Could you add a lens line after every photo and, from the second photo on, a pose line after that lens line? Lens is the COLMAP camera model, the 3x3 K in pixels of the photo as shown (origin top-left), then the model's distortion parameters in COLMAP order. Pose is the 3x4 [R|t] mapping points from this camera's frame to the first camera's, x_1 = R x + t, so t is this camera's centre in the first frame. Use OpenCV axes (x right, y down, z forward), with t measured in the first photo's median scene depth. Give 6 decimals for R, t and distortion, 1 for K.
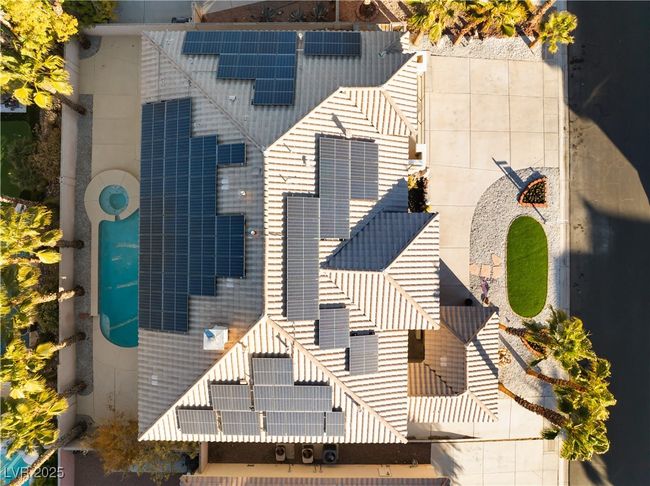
lens RADIAL K [[462.8, 0, 325.0], [0, 462.8, 243.0], [0, 0, 1]] dist [-0.038542, 0.004307]
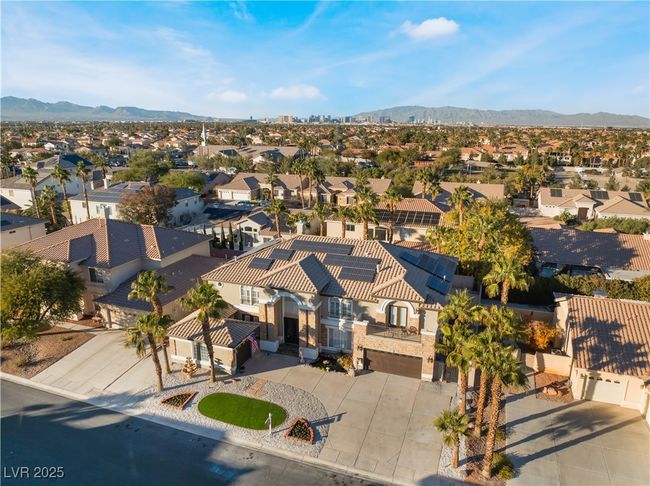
lens RADIAL K [[462.8, 0, 325.0], [0, 462.8, 243.0], [0, 0, 1]] dist [-0.038542, 0.004307]
pose [[-0.332549, 0.242909, -0.911266, 1.260254], [-0.943049, -0.077161, 0.323580, -0.450942], [0.008287, 0.966975, 0.254735, 0.345263]]
